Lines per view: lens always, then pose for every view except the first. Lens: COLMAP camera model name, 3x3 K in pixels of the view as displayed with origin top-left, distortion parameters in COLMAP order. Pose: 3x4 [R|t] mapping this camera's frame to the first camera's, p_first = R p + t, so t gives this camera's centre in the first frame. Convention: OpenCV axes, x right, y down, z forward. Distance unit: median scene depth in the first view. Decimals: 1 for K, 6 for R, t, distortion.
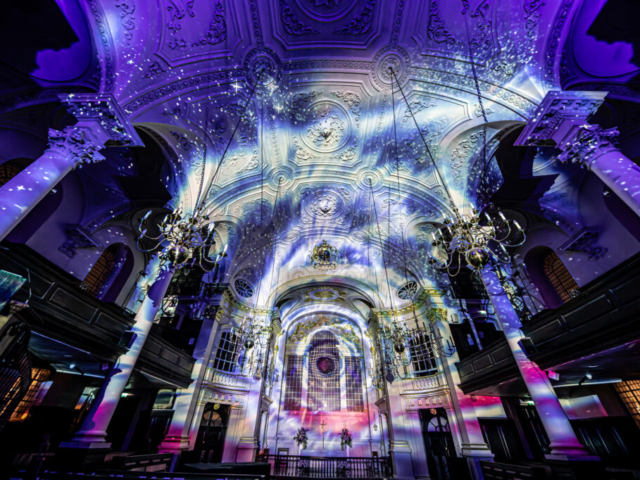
lens RADIAL K [[246.5, 0, 317.6], [0, 246.5, 242.6], [0, 0, 1]] dist [0.010767, -0.006429]
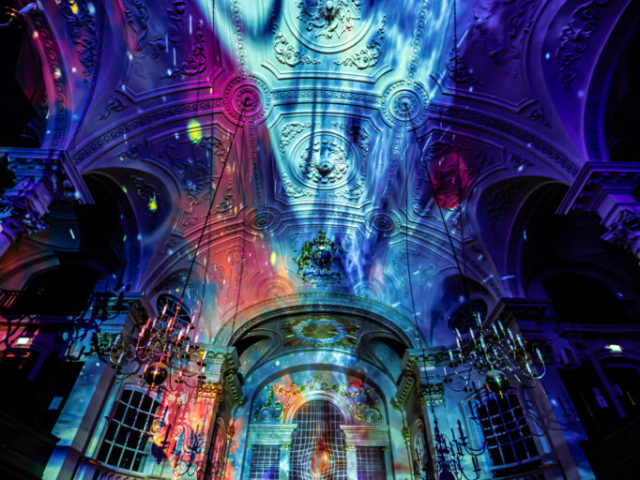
lens RADIAL K [[374.9, 0, 320.8], [0, 374.9, 239.7], [0, 0, 1]] dist [0.005810, 0.000869]
pose [[0.999124, 0.014623, 0.039207, -0.011335], [-0.010189, 0.993767, -0.111011, 0.146068], [-0.040585, 0.110514, 0.993046, 0.184411]]
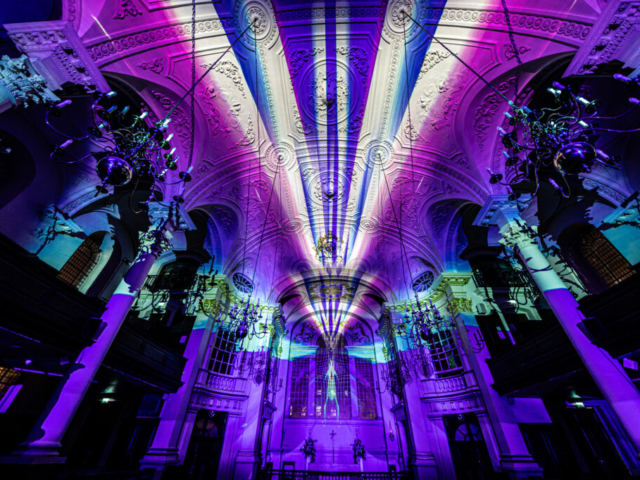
lens RADIAL K [[246.5, 0, 317.6], [0, 246.5, 242.6], [0, 0, 1]] dist [0.010767, -0.006429]
pose [[0.999609, -0.021275, -0.018147, -0.002335], [0.020750, 0.999375, -0.028635, 0.083527], [0.018745, 0.028247, 0.999425, 0.105919]]
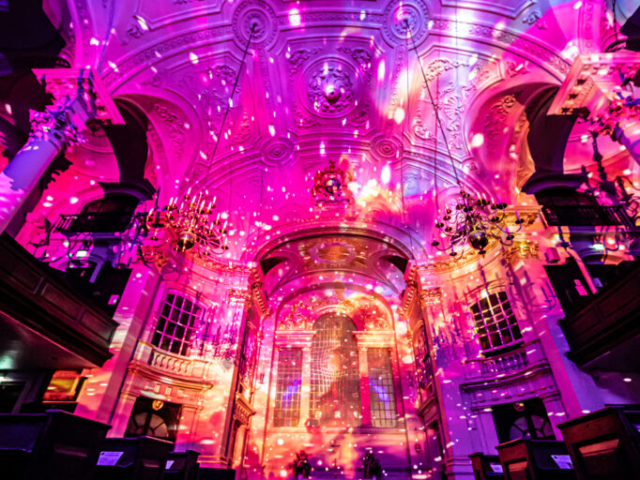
lens RADIAL K [[339.0, 0, 320.0], [0, 339.0, 240.0], [0, 0, 1]] dist [0.002548, -0.001781]
pose [[0.999738, -0.019434, -0.012111, 0.006686], [0.019687, 0.999584, 0.021080, 0.238474], [0.011696, -0.021312, 0.999704, 0.176349]]
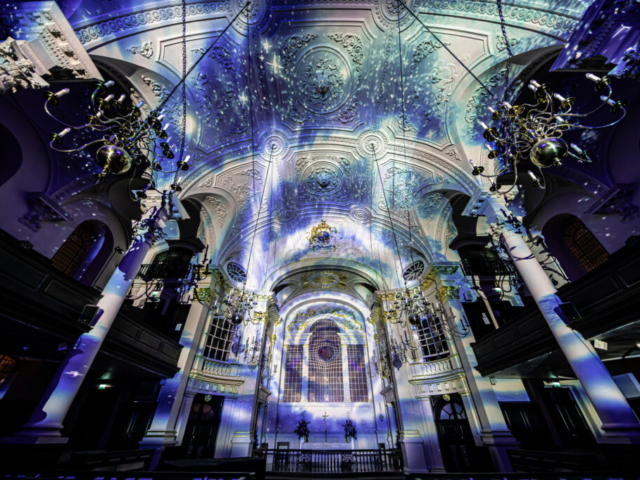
lens RADIAL K [[246.5, 0, 317.6], [0, 246.5, 242.6], [0, 0, 1]] dist [0.010767, -0.006429]
pose [[0.999795, -0.018846, 0.007354, -0.002117], [0.018759, 0.999756, 0.011682, 0.086399], [-0.007573, -0.011542, 0.999905, 0.093255]]
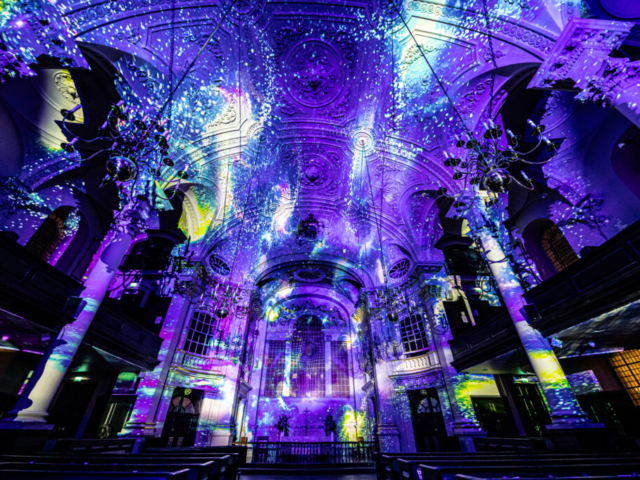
lens RADIAL K [[262.0, 0, 317.7], [0, 262.0, 242.2], [0, 0, 1]] dist [0.012527, -0.007826]
pose [[0.998290, 0.013865, 0.056783, 0.000224], [-0.016244, 0.999000, 0.041649, 0.070989], [-0.056149, -0.042500, 0.997517, 0.044165]]
